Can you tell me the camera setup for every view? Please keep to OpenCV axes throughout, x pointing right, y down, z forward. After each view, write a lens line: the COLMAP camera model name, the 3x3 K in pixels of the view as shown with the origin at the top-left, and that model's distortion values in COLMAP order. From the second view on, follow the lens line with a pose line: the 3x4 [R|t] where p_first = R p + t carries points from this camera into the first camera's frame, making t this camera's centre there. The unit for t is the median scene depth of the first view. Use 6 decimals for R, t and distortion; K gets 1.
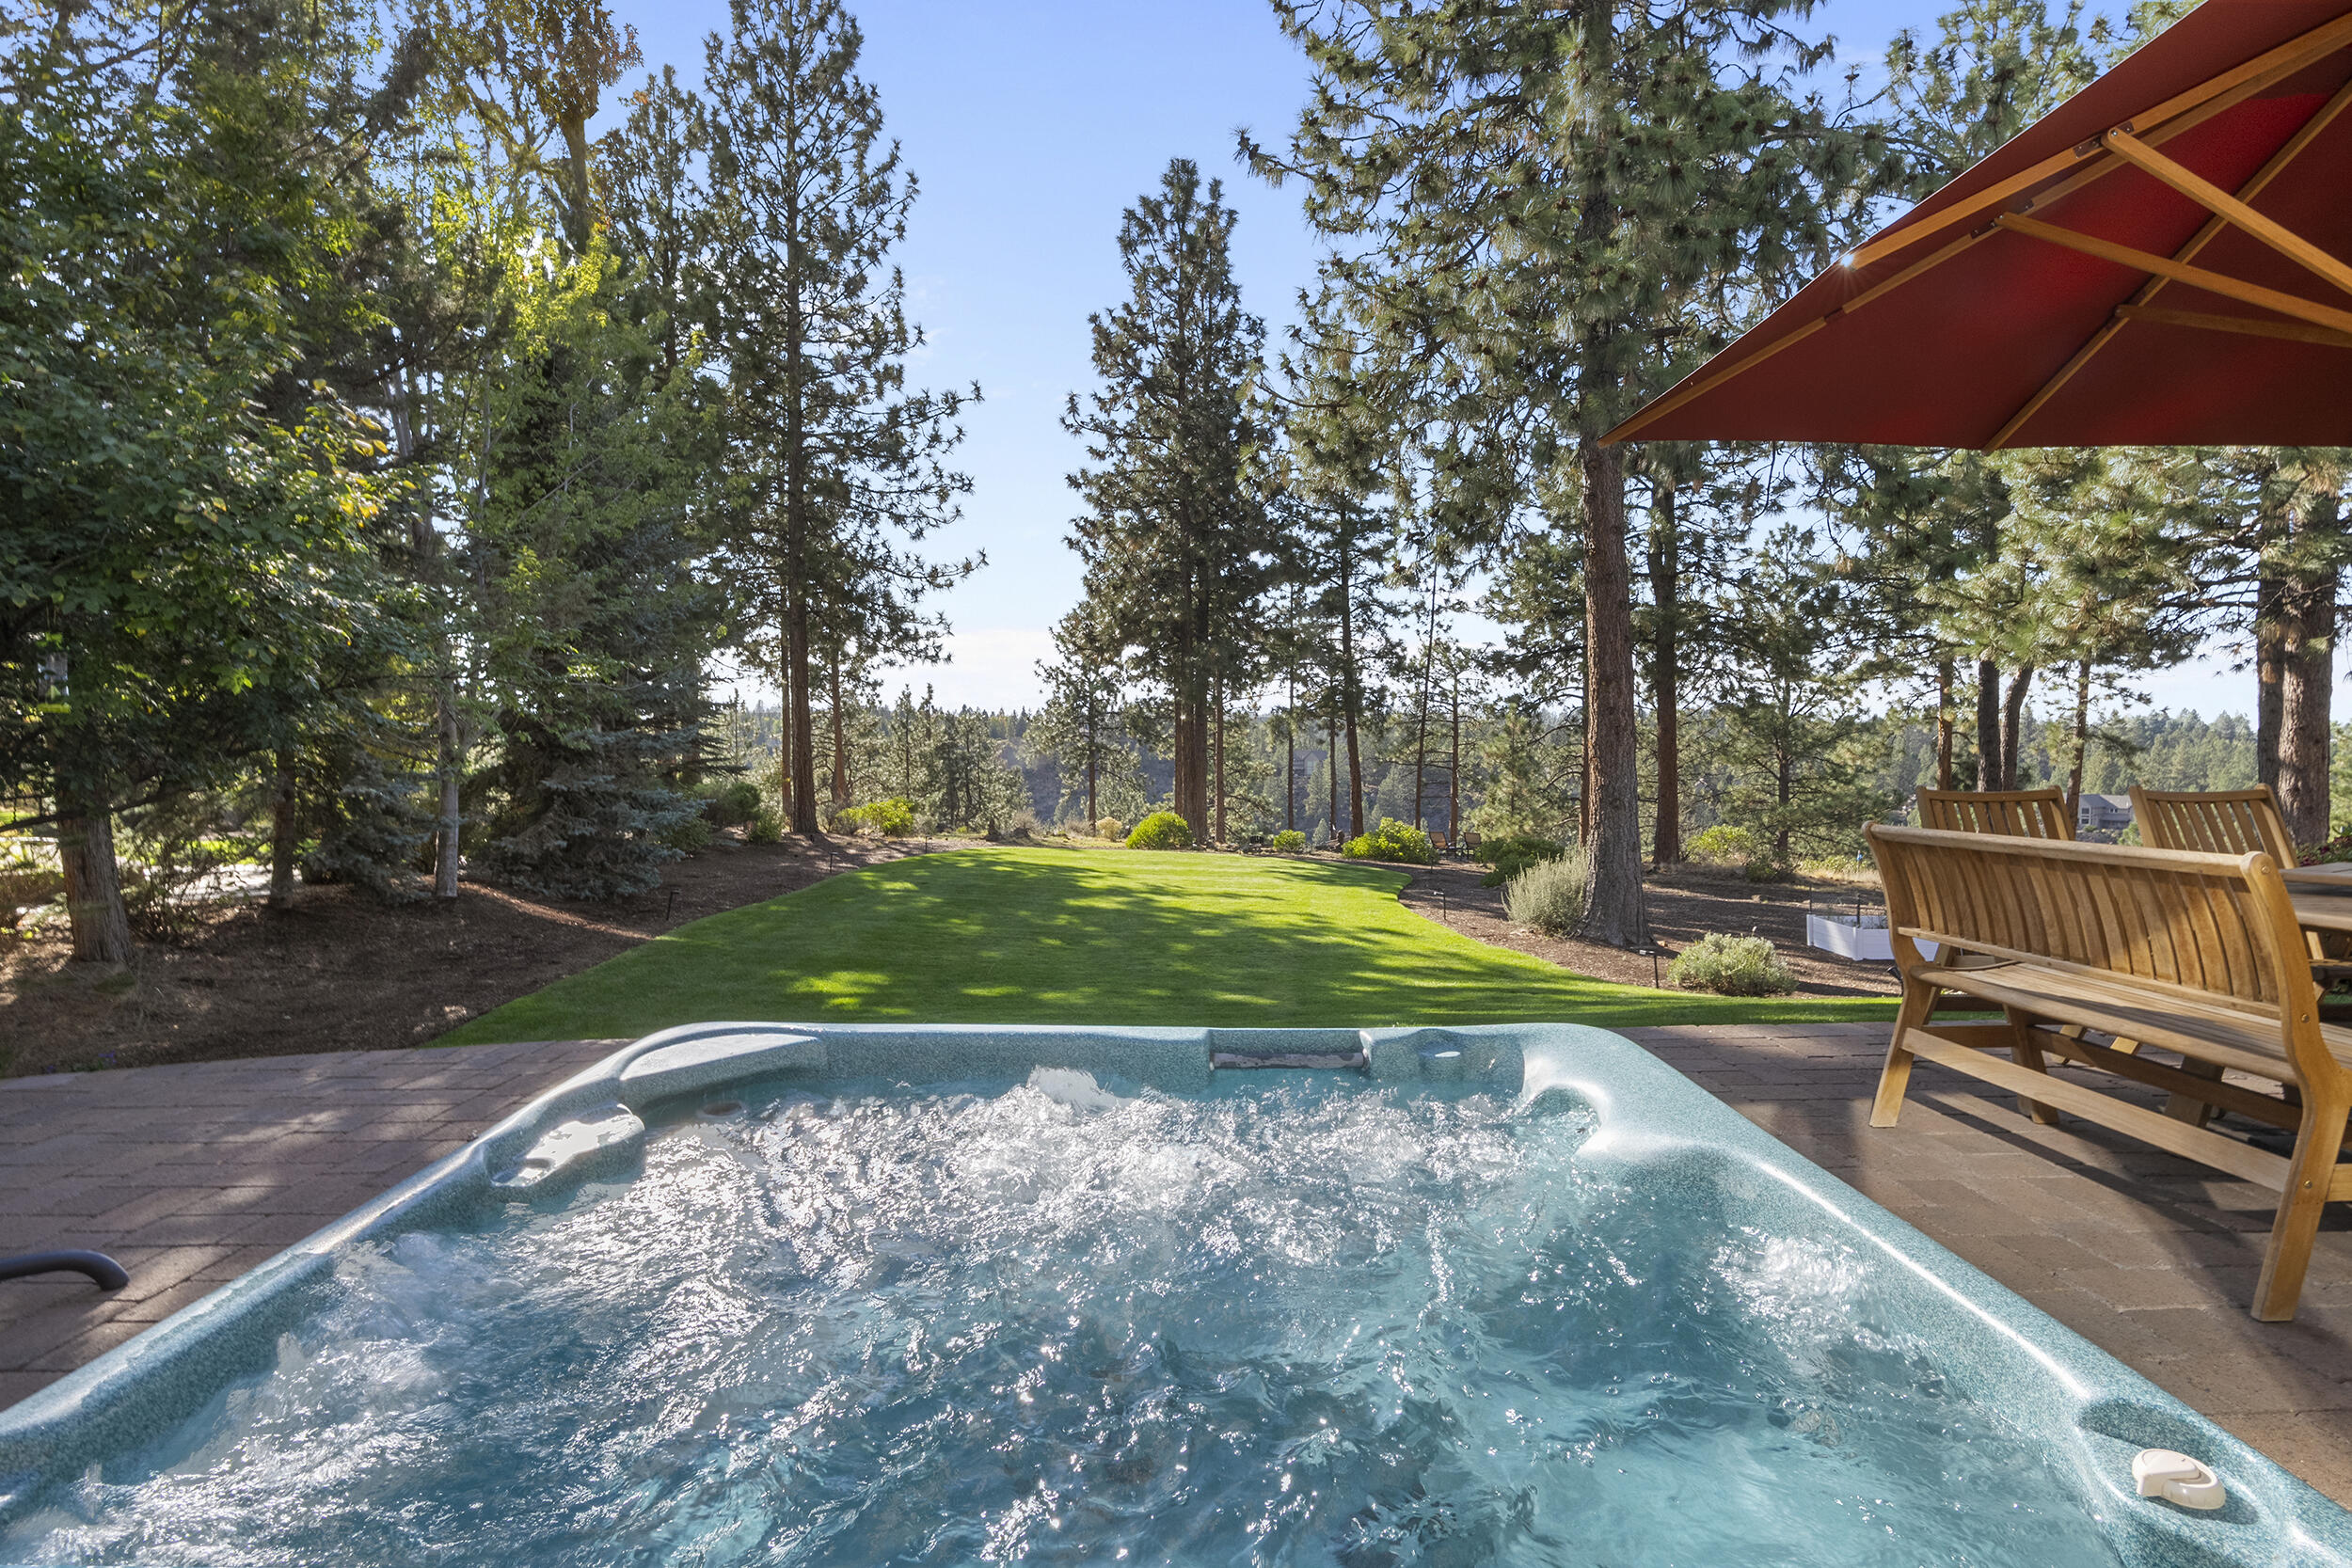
lens RADIAL K [[1075.5, 0, 1176.0], [0, 1075.5, 784.0], [0, 0, 1]] dist [0.000086, 0.000223]
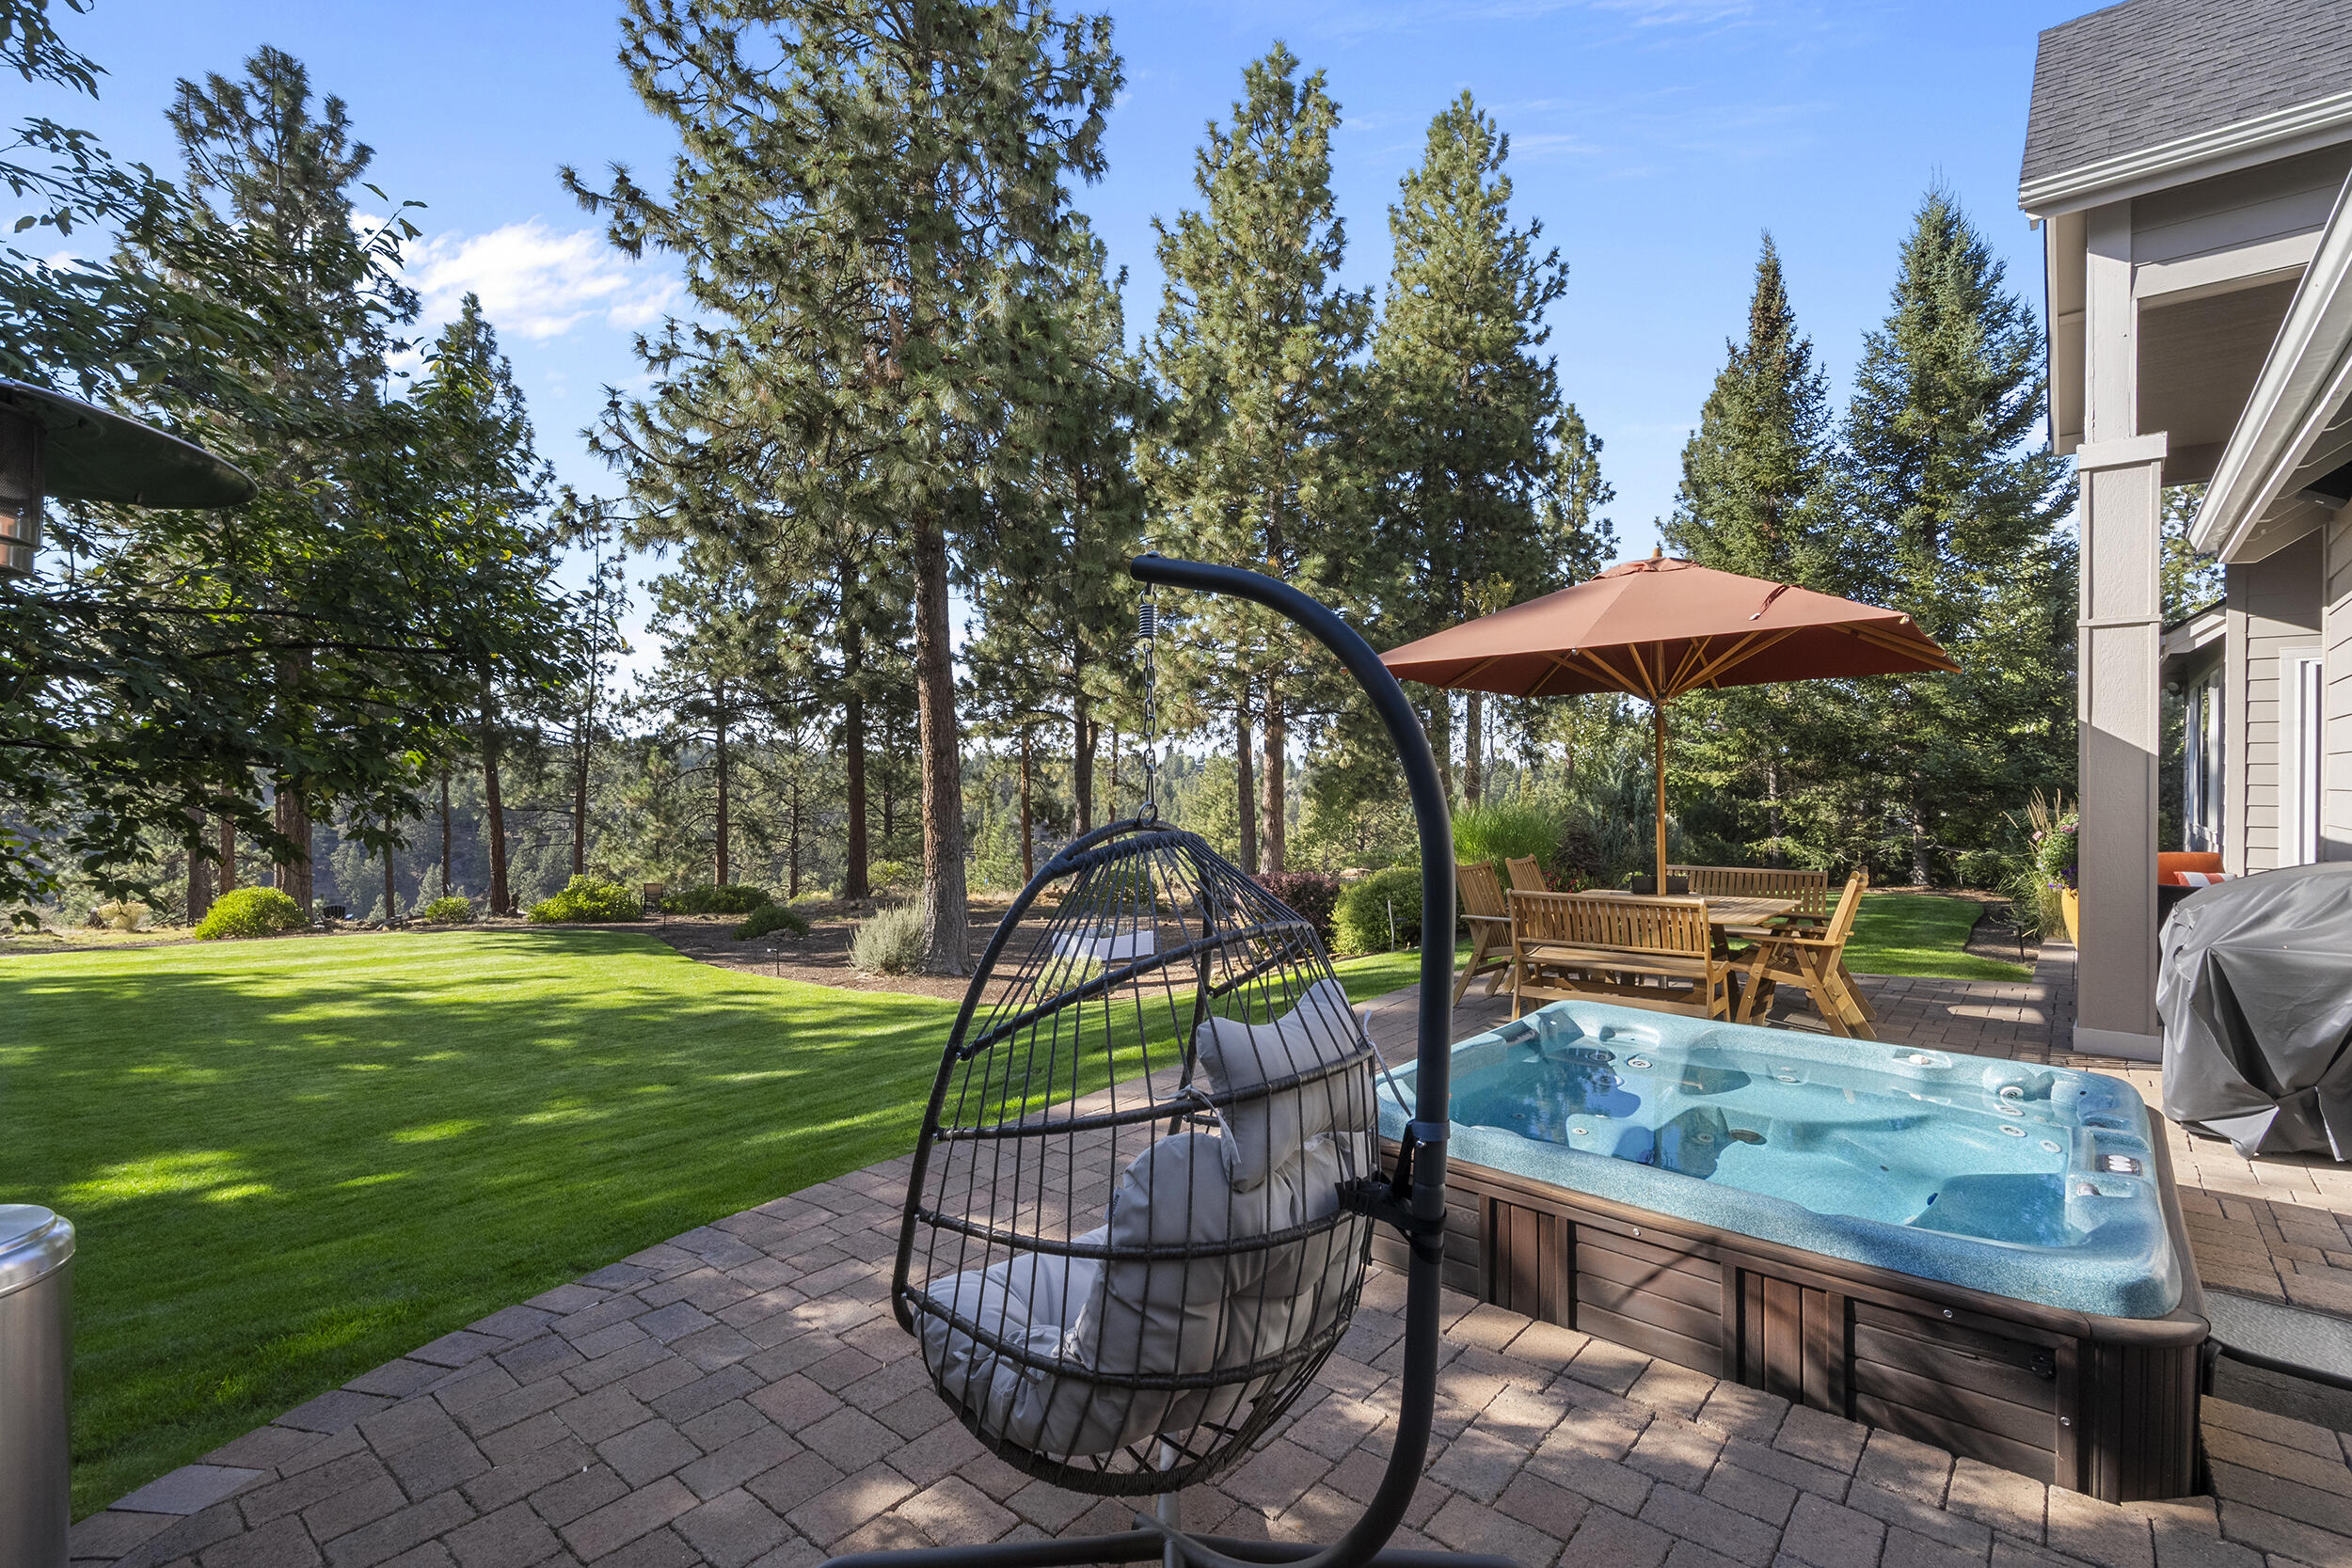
lens RADIAL K [[1075.5, 0, 1176.0], [0, 1075.5, 784.0], [0, 0, 1]] dist [0.000086, 0.000223]
pose [[0.670421, -0.004880, 0.741965, -0.141353], [0.028048, 0.999430, -0.018770, -0.014467], [-0.741451, 0.033395, 0.670176, 0.007873]]
